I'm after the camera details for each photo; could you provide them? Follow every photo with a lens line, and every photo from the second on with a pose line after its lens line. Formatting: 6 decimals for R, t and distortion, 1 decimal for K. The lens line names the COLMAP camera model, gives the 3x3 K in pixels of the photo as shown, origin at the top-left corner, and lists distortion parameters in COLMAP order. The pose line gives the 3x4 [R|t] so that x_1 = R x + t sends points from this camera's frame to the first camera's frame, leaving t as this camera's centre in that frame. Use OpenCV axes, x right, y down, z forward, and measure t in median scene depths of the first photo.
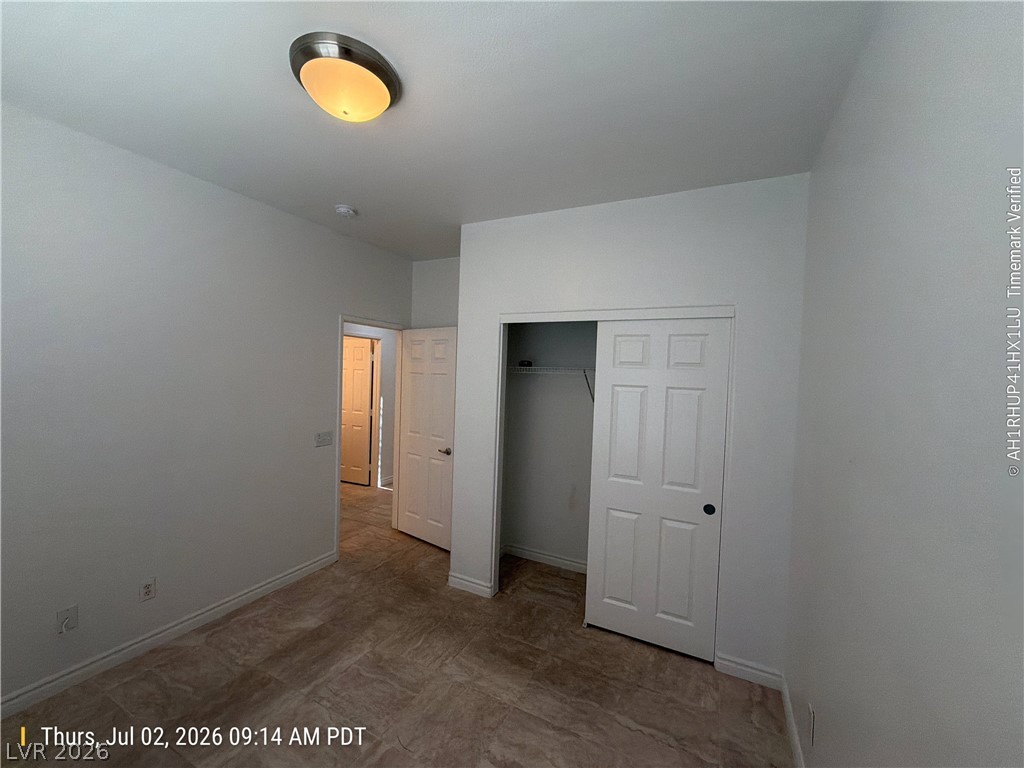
lens RADIAL K [[409.0, 0, 513.4], [0, 409.0, 386.3], [0, 0, 1]] dist [-0.002016, -0.000065]
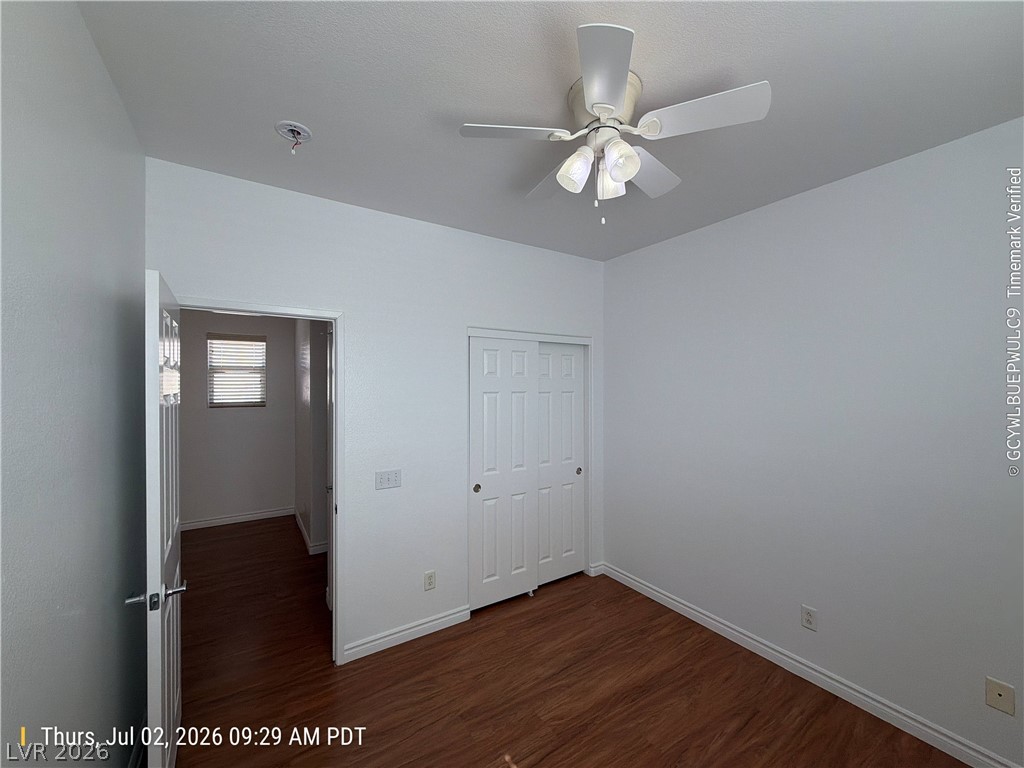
lens RADIAL K [[409.0, 0, 511.3], [0, 409.0, 383.7], [0, 0, 1]] dist [-0.002016, -0.000065]
pose [[0.491883, -0.021416, 0.870398, -0.923824], [0.043068, 0.999072, 0.000244, -0.031057], [-0.869595, 0.037366, 0.492349, 0.451228]]
